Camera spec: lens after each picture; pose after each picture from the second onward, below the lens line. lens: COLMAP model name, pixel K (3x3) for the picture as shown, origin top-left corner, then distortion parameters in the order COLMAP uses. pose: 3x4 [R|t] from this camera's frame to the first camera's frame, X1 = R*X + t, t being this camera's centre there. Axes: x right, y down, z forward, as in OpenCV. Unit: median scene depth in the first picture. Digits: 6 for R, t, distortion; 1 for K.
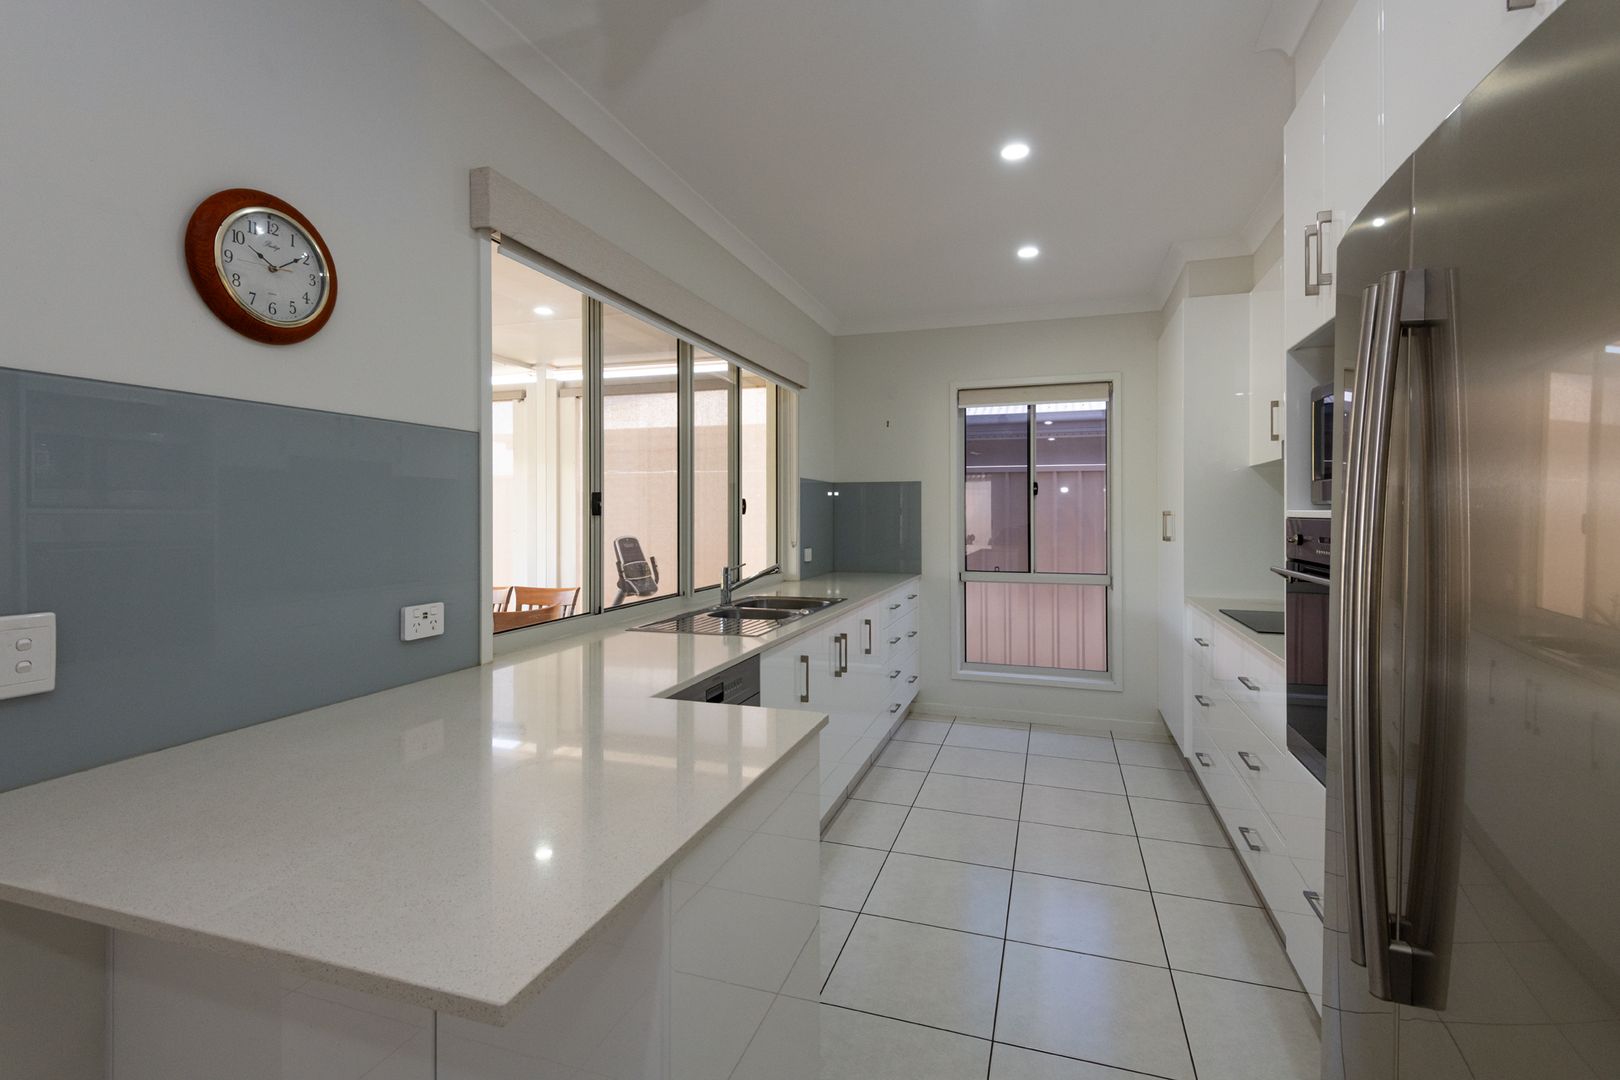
lens RADIAL K [[739.8, 0, 810.1], [0, 739.8, 526.0], [0, 0, 1]] dist [-0.002870, -0.000666]
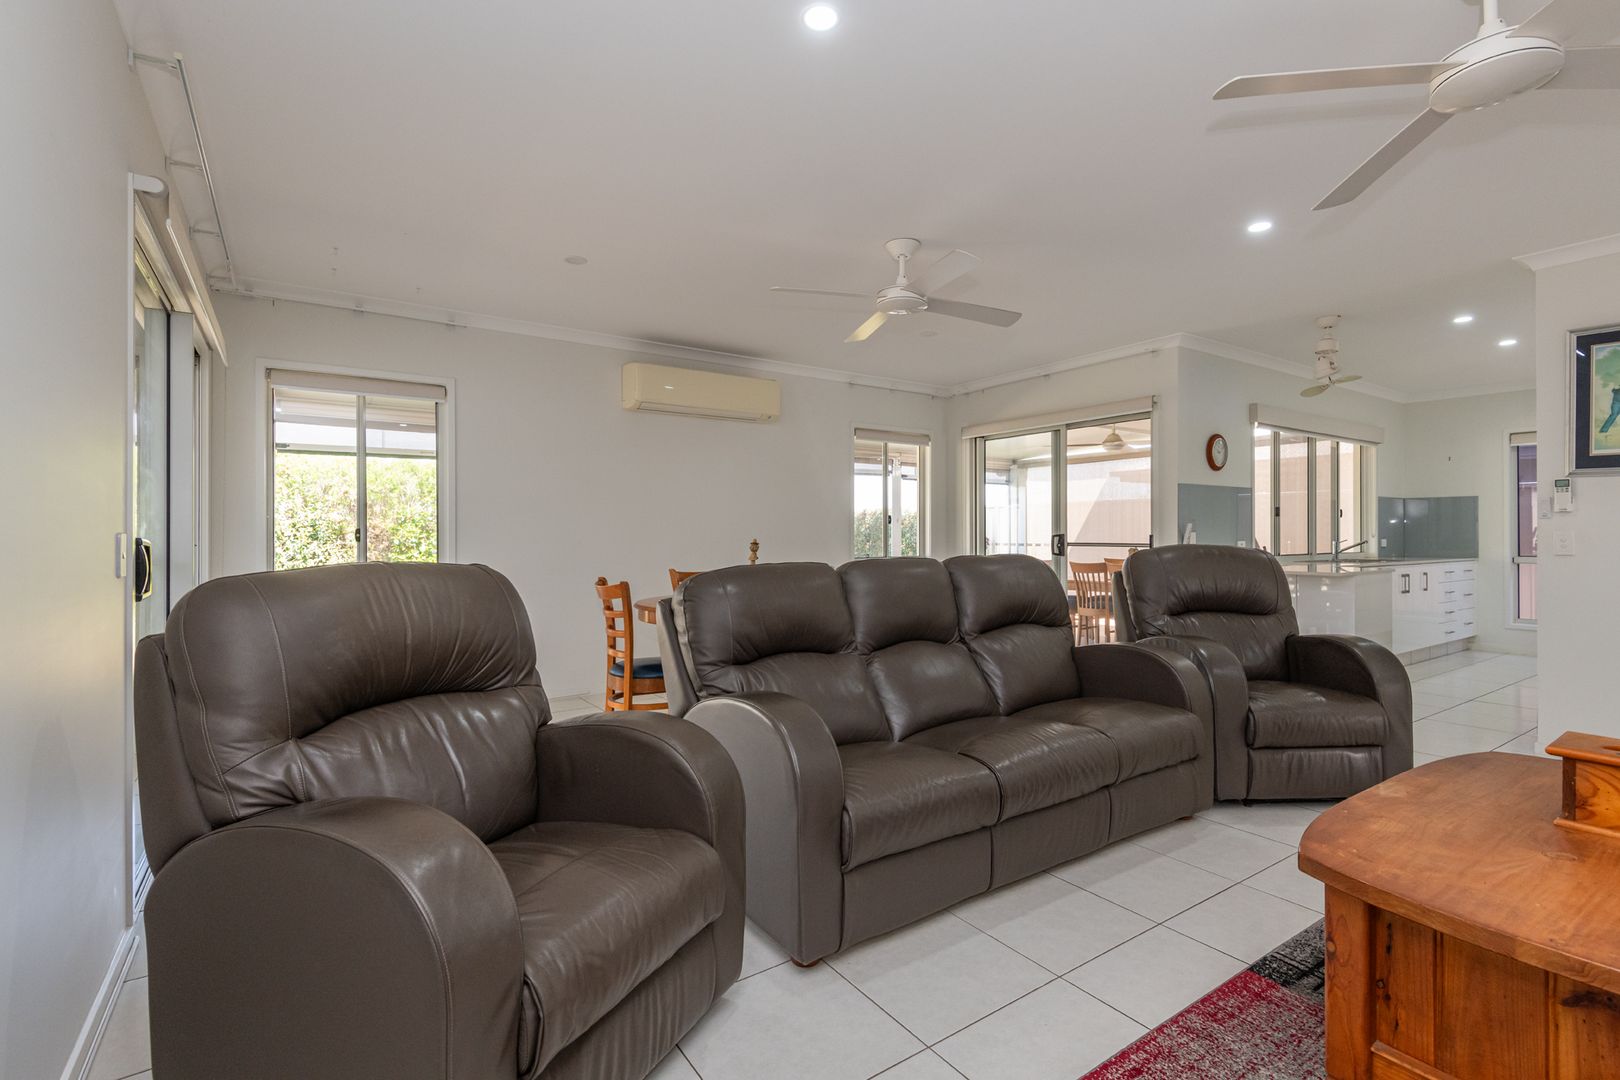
lens RADIAL K [[739.8, 0, 815.9], [0, 739.8, 532.7], [0, 0, 1]] dist [-0.002870, -0.000666]
pose [[0.796222, -0.003097, -0.604997, -0.015086], [-0.008230, 0.999839, -0.015949, 0.054625], [0.604949, 0.017678, 0.796068, -1.116944]]
